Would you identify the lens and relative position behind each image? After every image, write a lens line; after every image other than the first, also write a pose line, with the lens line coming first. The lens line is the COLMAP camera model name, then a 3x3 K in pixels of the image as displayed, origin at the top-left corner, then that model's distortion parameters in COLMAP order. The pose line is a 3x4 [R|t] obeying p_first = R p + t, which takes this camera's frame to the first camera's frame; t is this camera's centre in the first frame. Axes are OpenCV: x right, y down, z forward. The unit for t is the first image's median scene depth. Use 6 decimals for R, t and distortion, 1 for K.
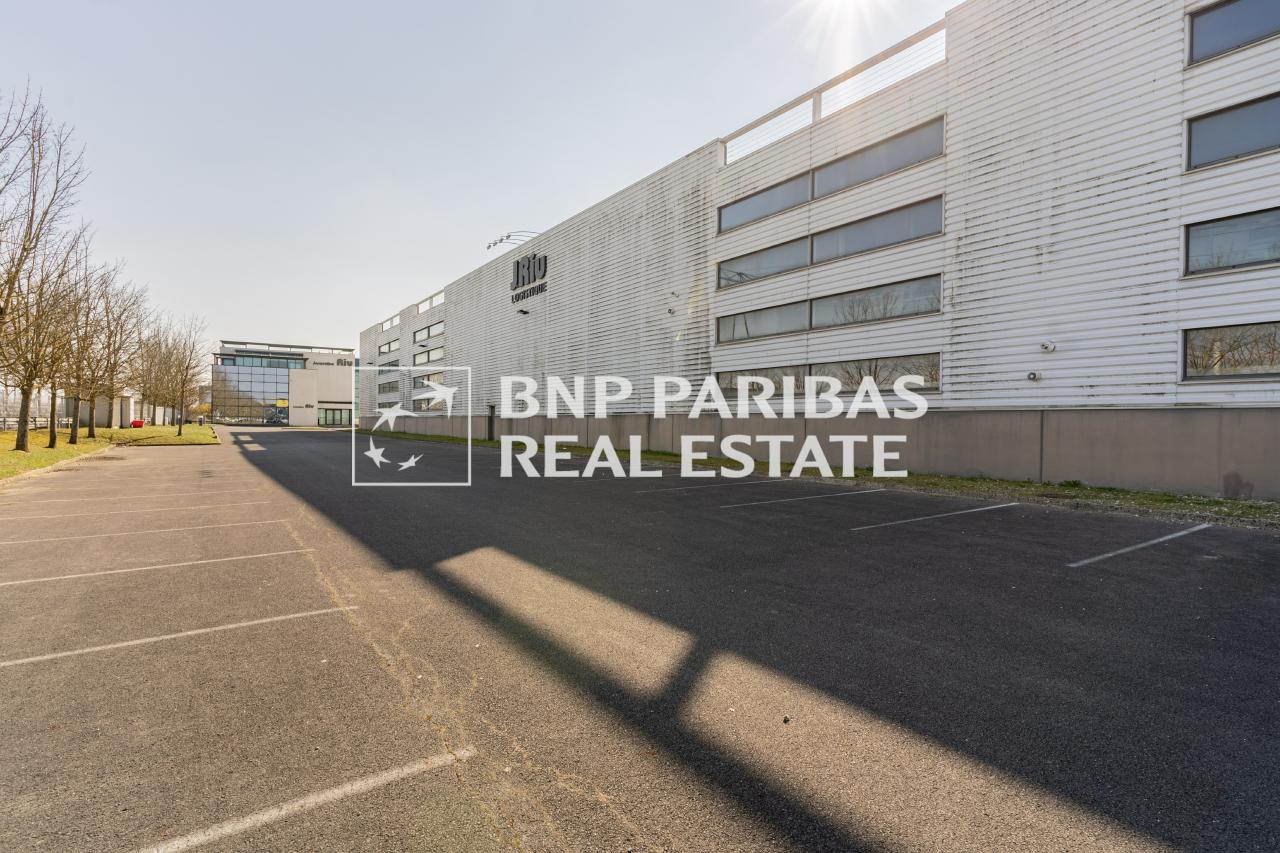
lens RADIAL K [[616.6, 0, 640.0], [0, 616.6, 426.5], [0, 0, 1]] dist [-0.003422, -0.000773]
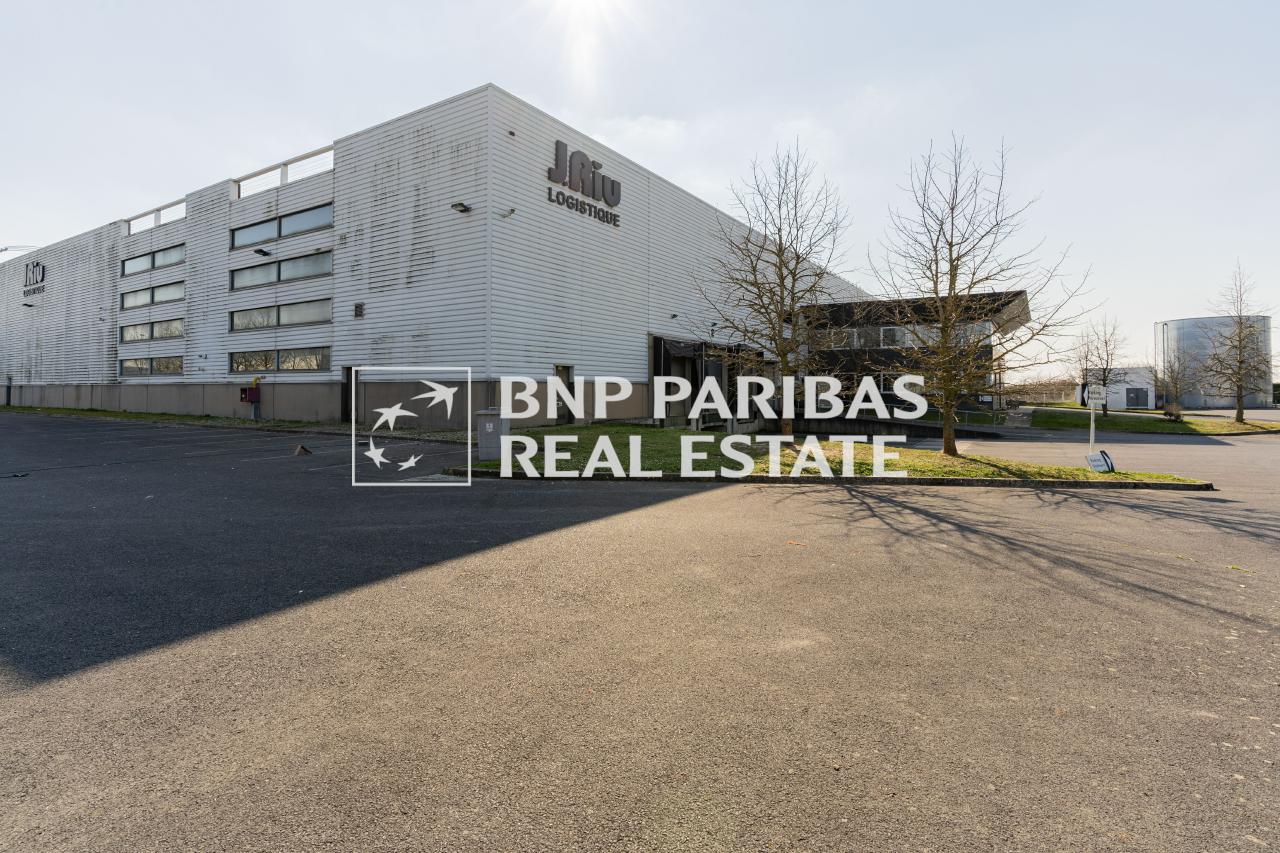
lens RADIAL K [[642.2, 0, 644.1], [0, 642.2, 384.3], [0, 0, 1]] dist [-0.004824, -0.001286]
pose [[0.927455, -0.001147, 0.373932, 0.528972], [0.006983, 0.999874, -0.014251, 0.008596], [-0.373869, 0.015829, 0.927346, -0.752502]]
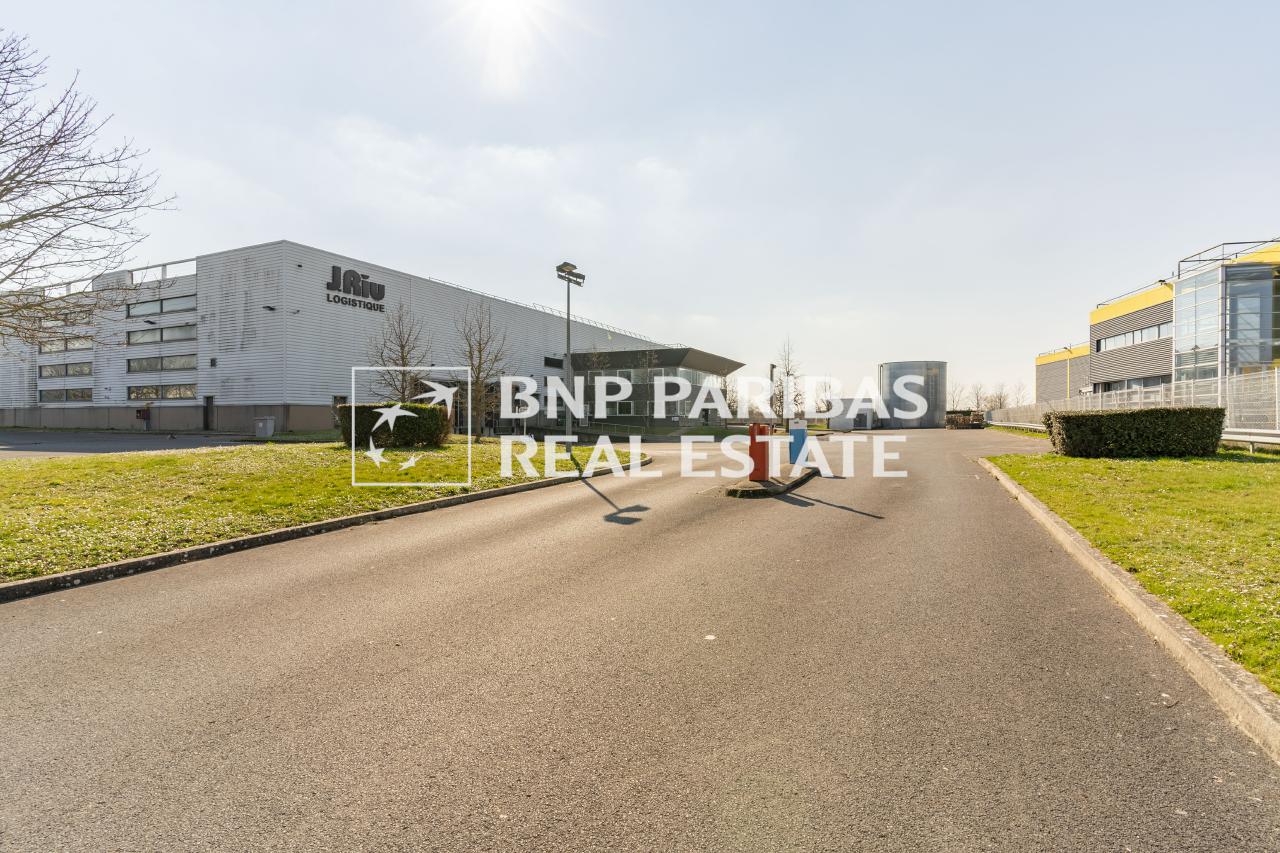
lens RADIAL K [[616.6, 0, 640.0], [0, 616.6, 426.5], [0, 0, 1]] dist [-0.003422, -0.000773]
pose [[0.873795, -0.013292, 0.486113, 0.732889], [0.008843, 0.999895, 0.011445, 0.041453], [-0.486215, -0.005702, 0.873821, -1.888211]]
